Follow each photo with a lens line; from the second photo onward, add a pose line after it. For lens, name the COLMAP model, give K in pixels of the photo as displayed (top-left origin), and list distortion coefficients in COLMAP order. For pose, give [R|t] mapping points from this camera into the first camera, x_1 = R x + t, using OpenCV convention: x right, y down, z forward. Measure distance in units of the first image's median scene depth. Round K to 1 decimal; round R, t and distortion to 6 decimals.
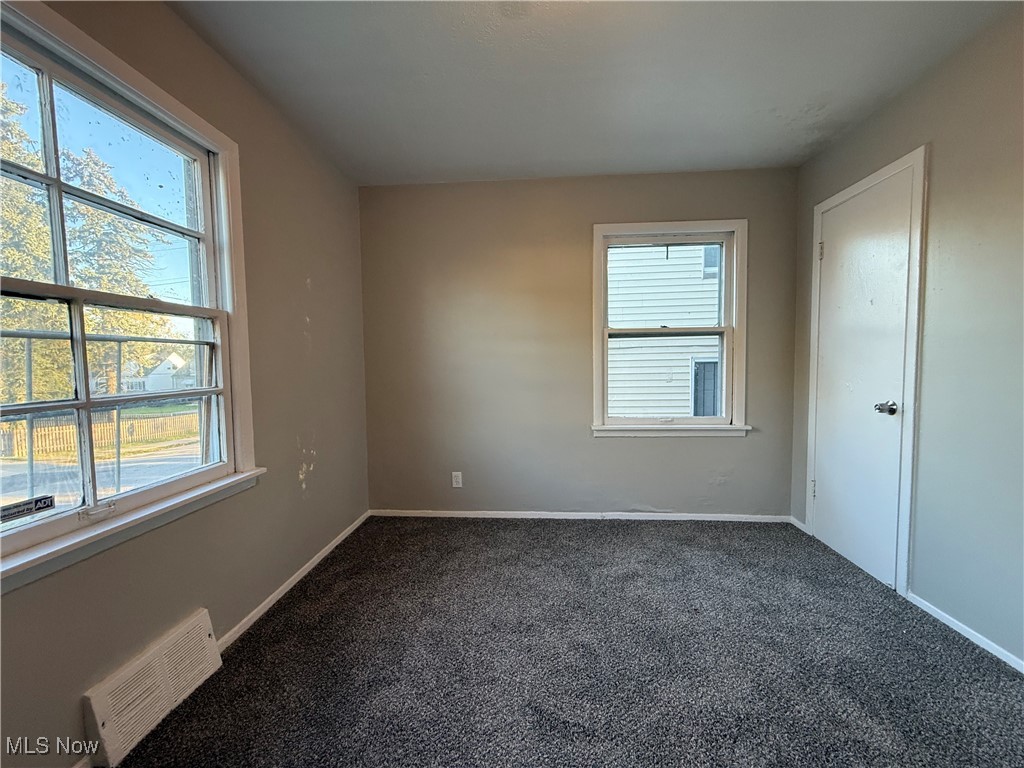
lens RADIAL K [[407.8, 0, 508.9], [0, 407.8, 383.5], [0, 0, 1]] dist [0.001046, 0.000154]
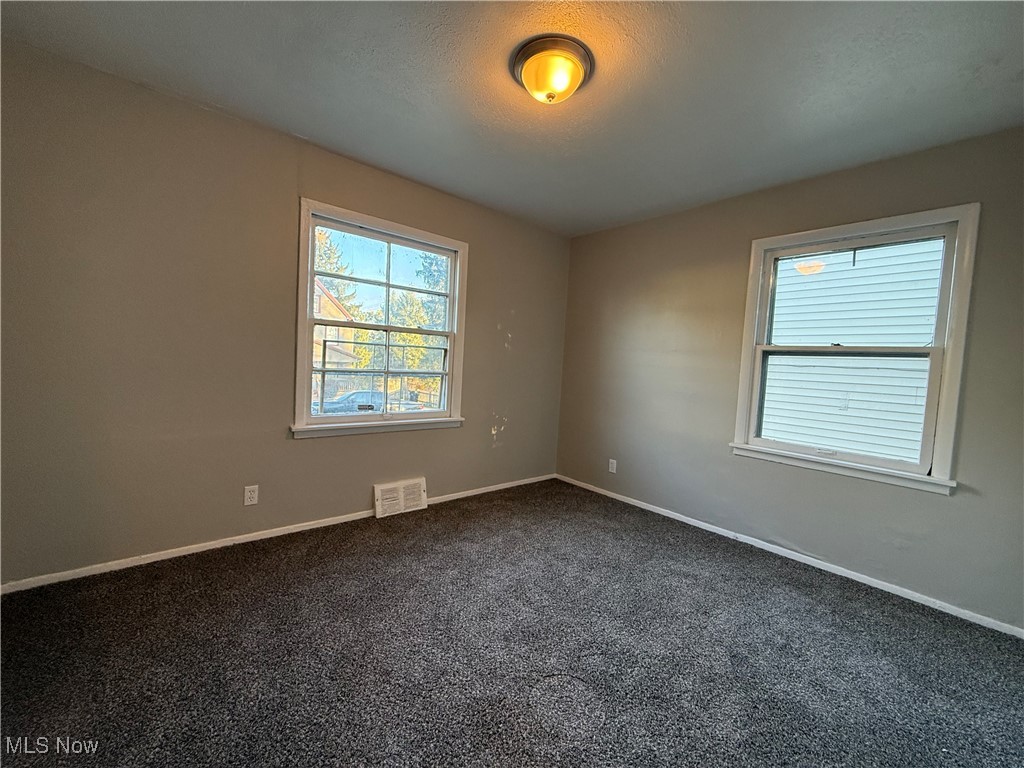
lens RADIAL K [[407.8, 0, 508.9], [0, 407.8, 383.5], [0, 0, 1]] dist [0.001046, 0.000154]
pose [[0.702298, 0.090875, -0.706059, 0.527121], [-0.103280, 0.994332, 0.025248, -0.008099], [0.704351, 0.055190, 0.707703, -0.097938]]
